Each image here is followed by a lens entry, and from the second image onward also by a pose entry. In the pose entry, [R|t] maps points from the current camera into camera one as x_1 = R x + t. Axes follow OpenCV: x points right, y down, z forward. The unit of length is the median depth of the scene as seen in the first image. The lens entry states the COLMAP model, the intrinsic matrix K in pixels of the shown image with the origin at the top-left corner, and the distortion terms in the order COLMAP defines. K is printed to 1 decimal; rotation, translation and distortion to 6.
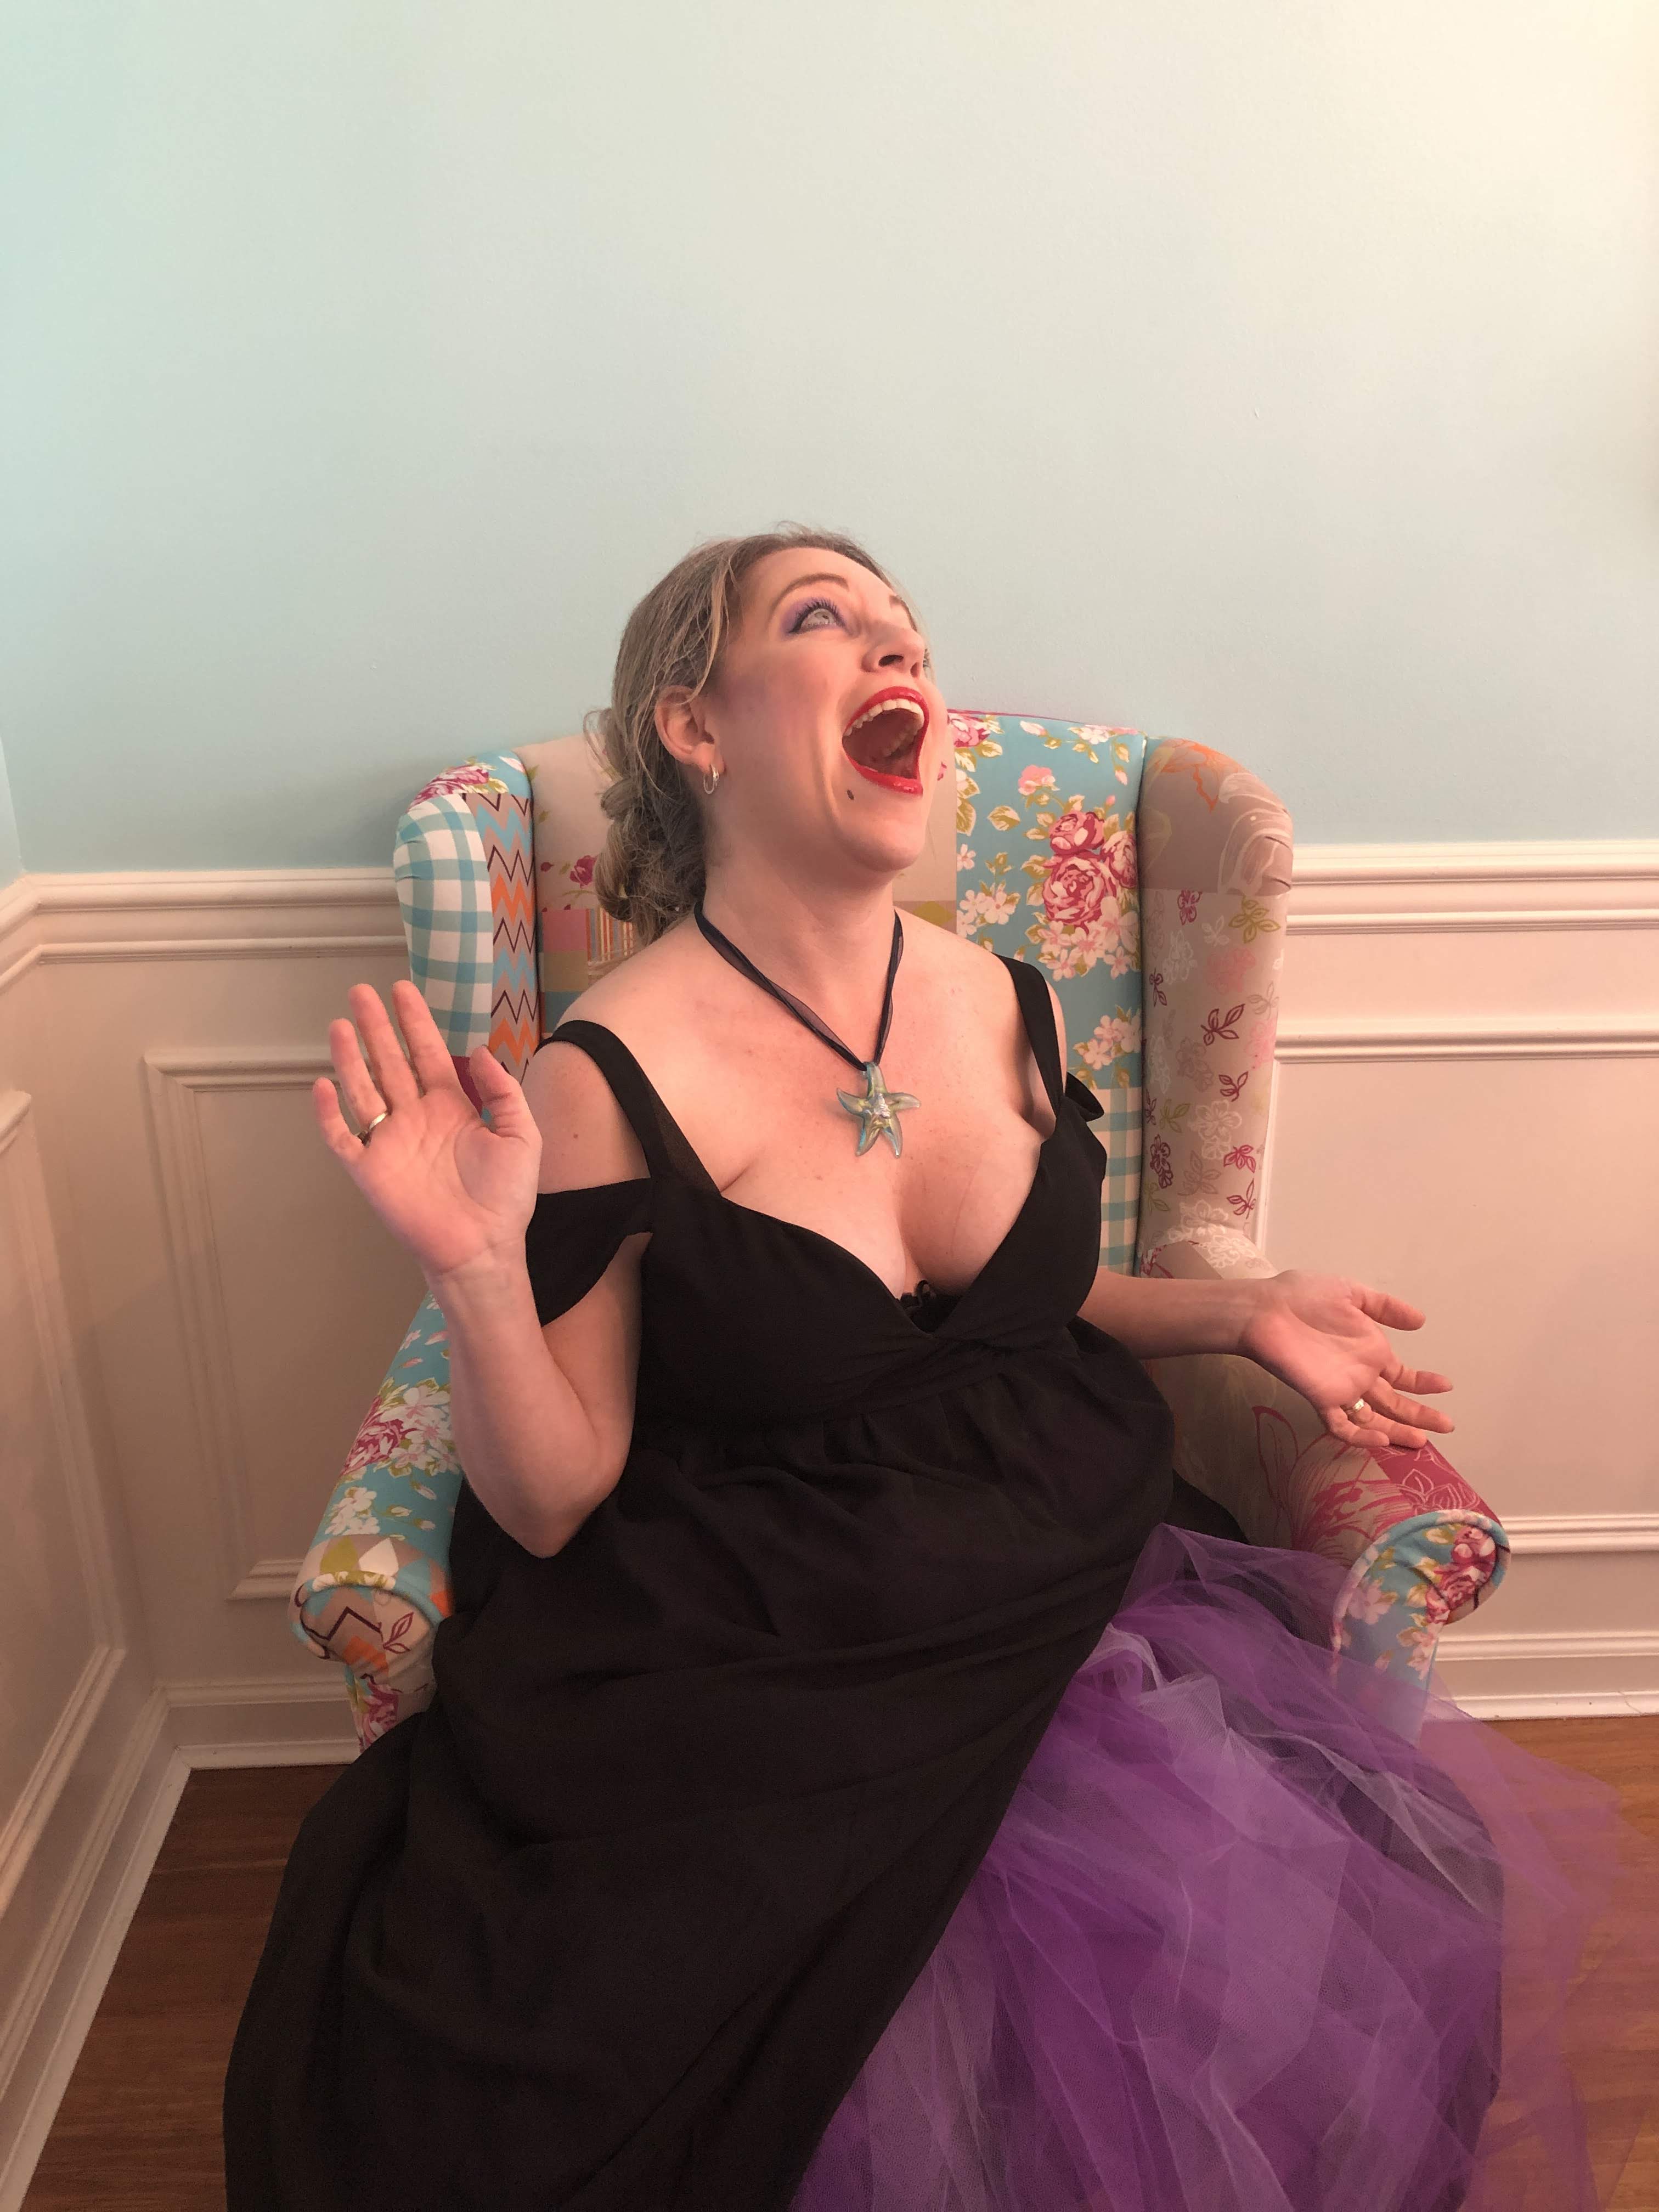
lens RADIAL K [[1821.8, 0, 829.5], [0, 1821.8, 1106.0], [0, 0, 1]] dist [0.124153, -0.000930]
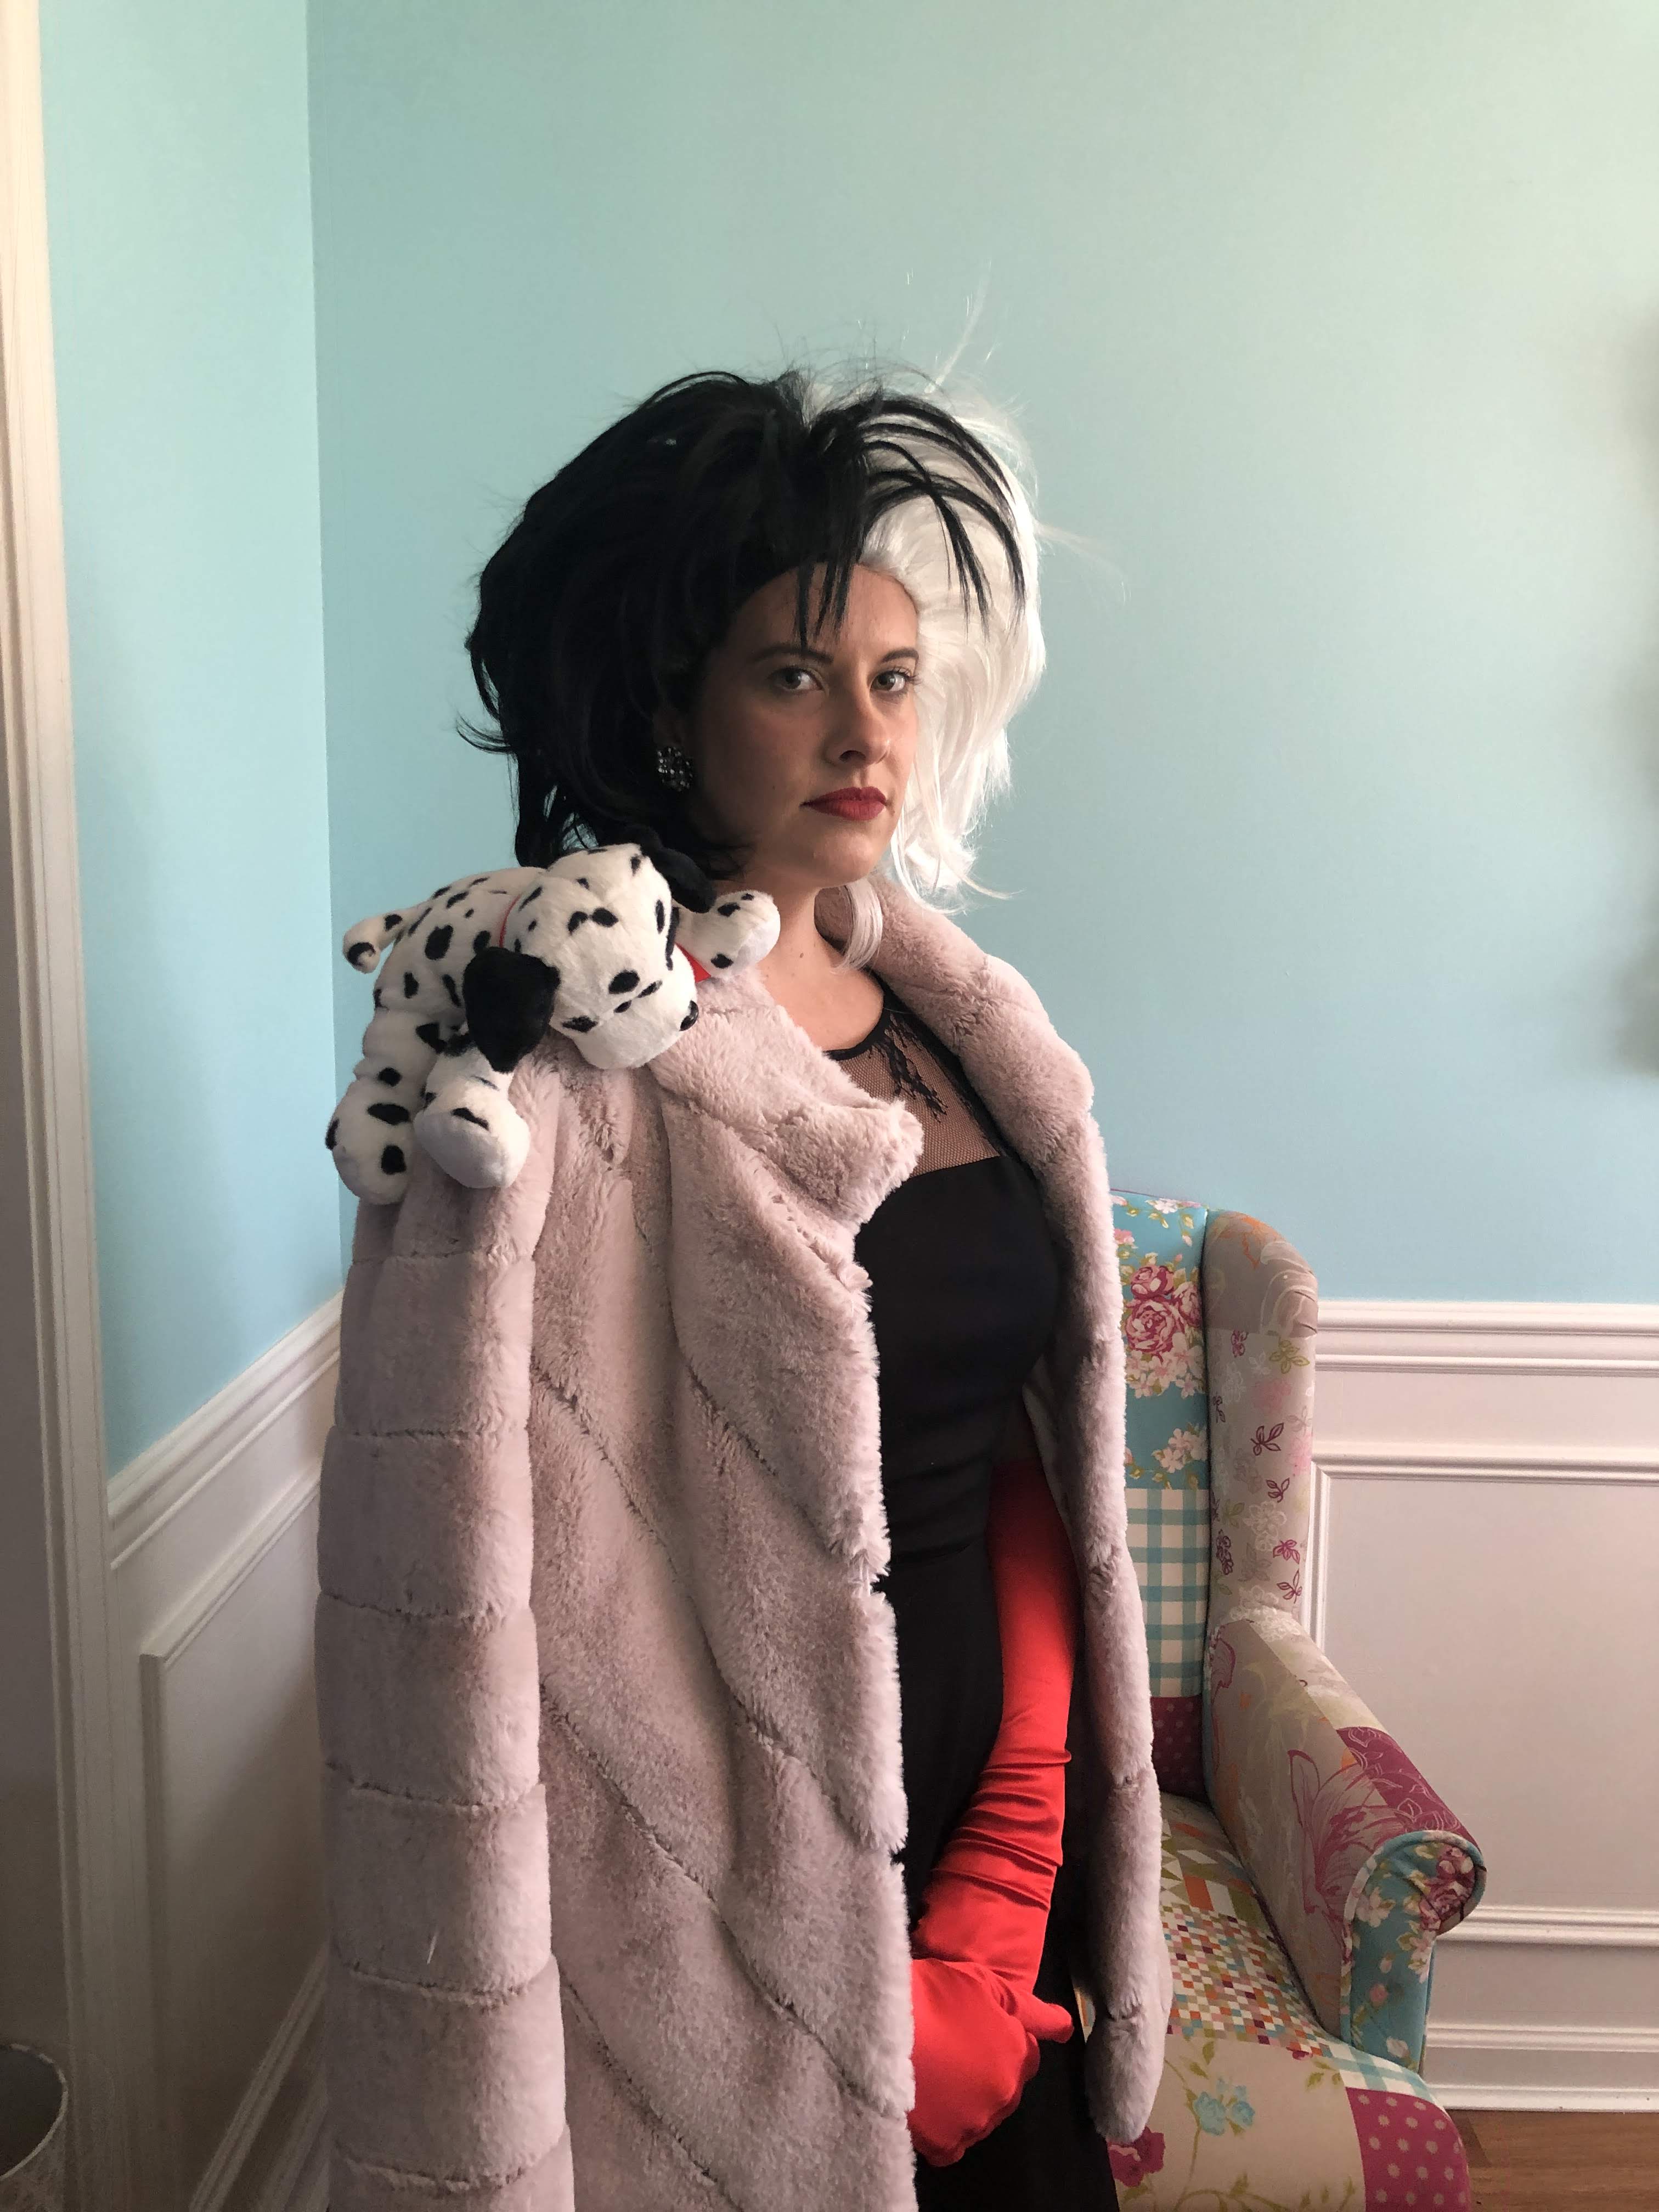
lens RADIAL K [[1896.8, 0, 791.1], [0, 1896.8, 1003.7], [0, 0, 1]] dist [0.016258, 0.002756]
pose [[0.994969, 0.019888, -0.098187, 0.010286], [-0.046463, 0.959921, -0.276394, 0.043385], [0.088755, 0.279566, 0.956015, -0.349888]]
